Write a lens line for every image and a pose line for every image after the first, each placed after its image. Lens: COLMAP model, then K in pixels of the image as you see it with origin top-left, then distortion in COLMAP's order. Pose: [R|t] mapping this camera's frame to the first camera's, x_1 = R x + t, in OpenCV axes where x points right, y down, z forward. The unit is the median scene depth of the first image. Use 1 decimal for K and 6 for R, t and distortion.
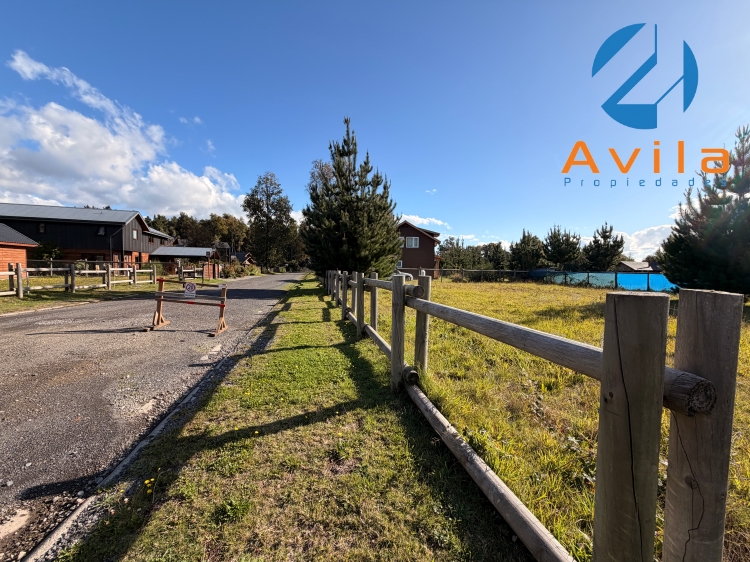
lens RADIAL K [[297.3, 0, 374.2], [0, 297.3, 279.5], [0, 0, 1]] dist [0.001912, -0.000534]
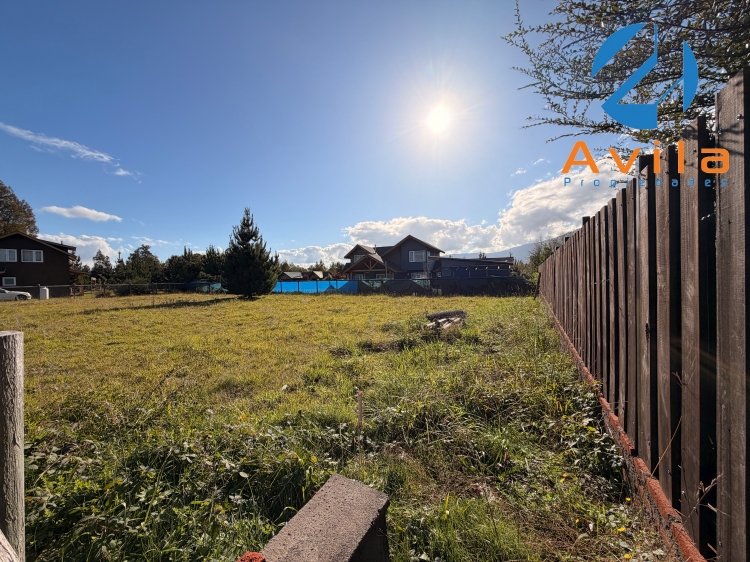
lens RADIAL K [[297.3, 0, 373.6], [0, 297.3, 280.3], [0, 0, 1]] dist [0.001912, -0.000534]
pose [[0.640023, -0.035872, 0.767518, 0.111837], [0.059724, 0.998210, -0.003149, 0.010311], [-0.766031, 0.047855, 0.641020, -0.383732]]
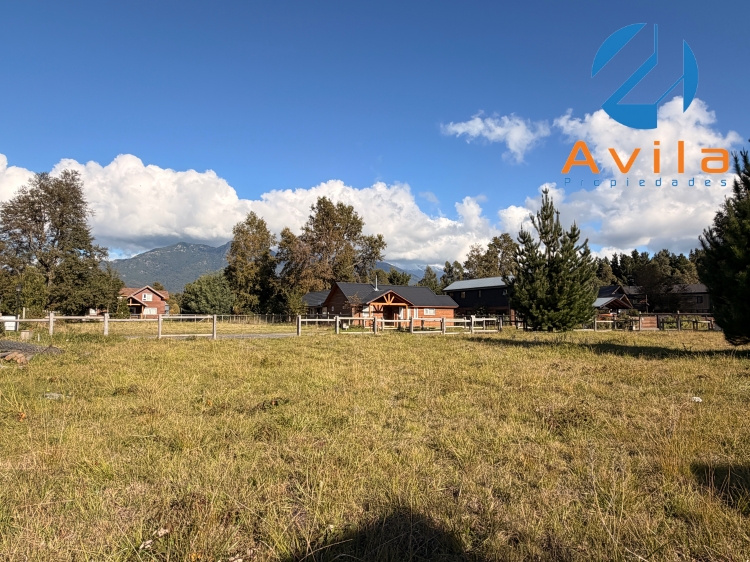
lens RADIAL K [[451.5, 0, 375.0], [0, 451.5, 282.4], [0, 0, 1]] dist [-0.003852, 0.002527]
pose [[0.251985, -0.097000, -0.962858, 0.825830], [-0.030987, 0.993645, -0.108211, 0.025565], [0.967235, 0.057103, 0.247378, -0.044666]]
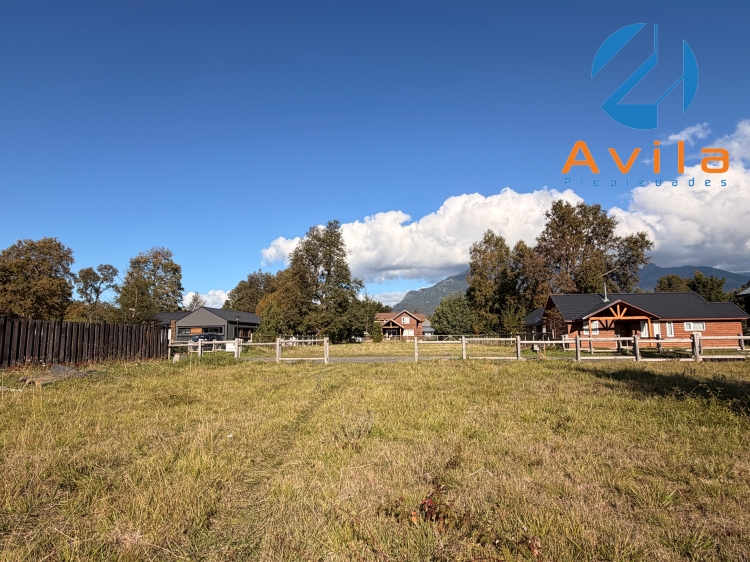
lens RADIAL K [[435.5, 0, 374.5], [0, 435.5, 279.2], [0, 0, 1]] dist [0.002977, 0.001606]
pose [[-0.381576, -0.140404, -0.913612, 0.670783], [-0.027093, 0.989671, -0.140777, 0.008963], [0.923940, -0.028965, -0.381439, 0.229636]]
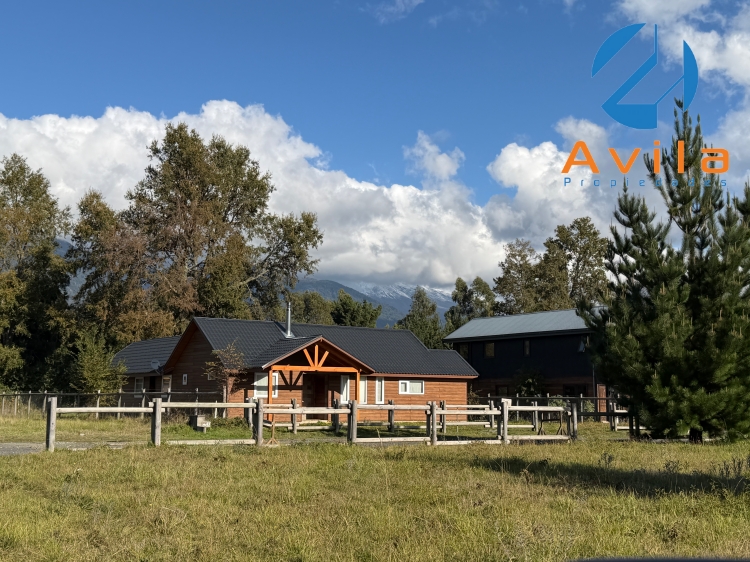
lens RADIAL K [[951.3, 0, 364.4], [0, 951.3, 284.4], [0, 0, 1]] dist [0.108486, 0.000000]
pose [[0.306586, -0.132548, -0.942569, 0.698746], [-0.036090, 0.987926, -0.150665, 0.016199], [0.951158, 0.080209, 0.298101, 0.028810]]
